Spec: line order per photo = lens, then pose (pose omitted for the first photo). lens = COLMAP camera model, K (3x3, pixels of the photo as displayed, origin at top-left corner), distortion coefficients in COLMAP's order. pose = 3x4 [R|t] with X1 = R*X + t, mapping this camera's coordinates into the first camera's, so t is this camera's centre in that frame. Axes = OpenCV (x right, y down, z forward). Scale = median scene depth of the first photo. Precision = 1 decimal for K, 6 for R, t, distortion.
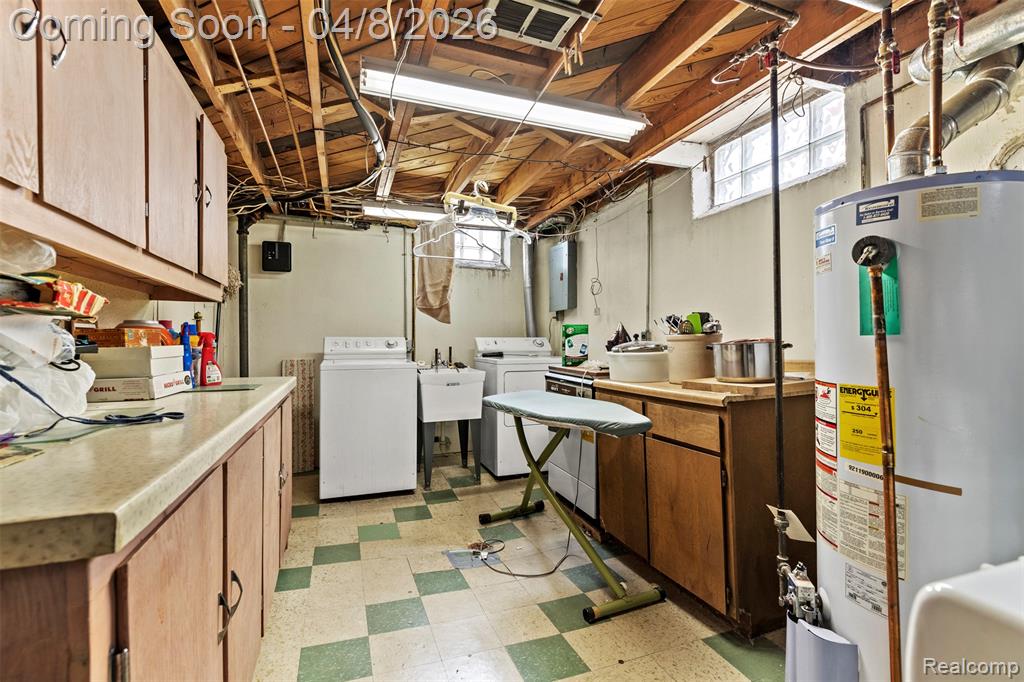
lens RADIAL K [[461.1, 0, 512.0], [0, 461.1, 340.3], [0, 0, 1]] dist [0.003338, 0.000136]
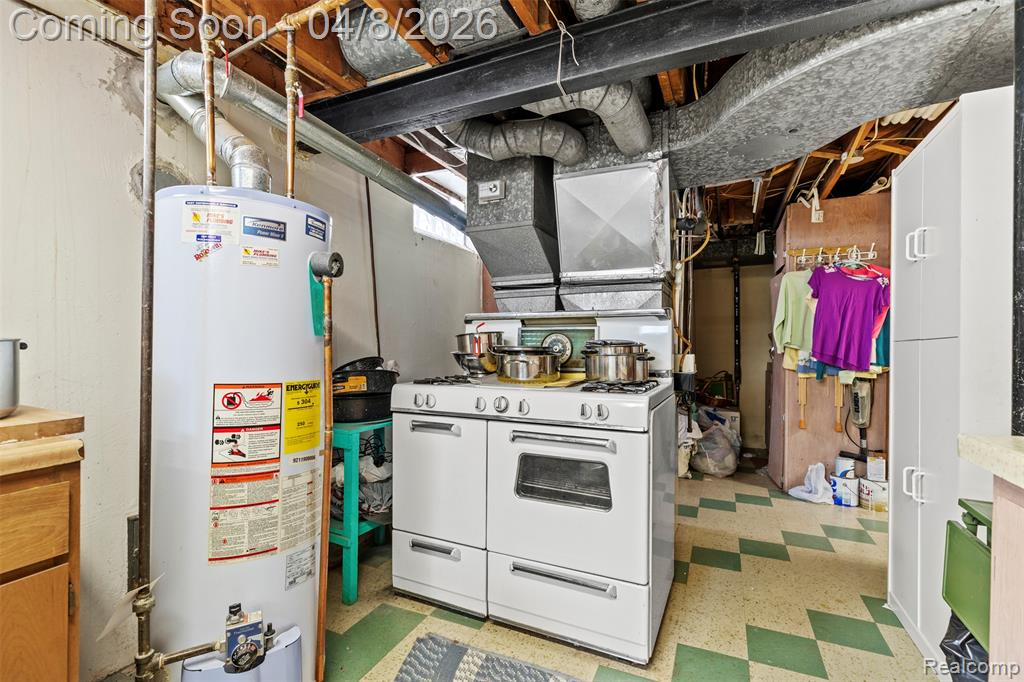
lens RADIAL K [[461.1, 0, 510.5], [0, 461.1, 344.5], [0, 0, 1]] dist [0.003338, 0.000136]
pose [[-0.701494, -0.002828, 0.712670, -0.359776], [-0.009389, 0.999942, -0.005274, 0.012379], [-0.712613, -0.010391, -0.701480, 1.386849]]
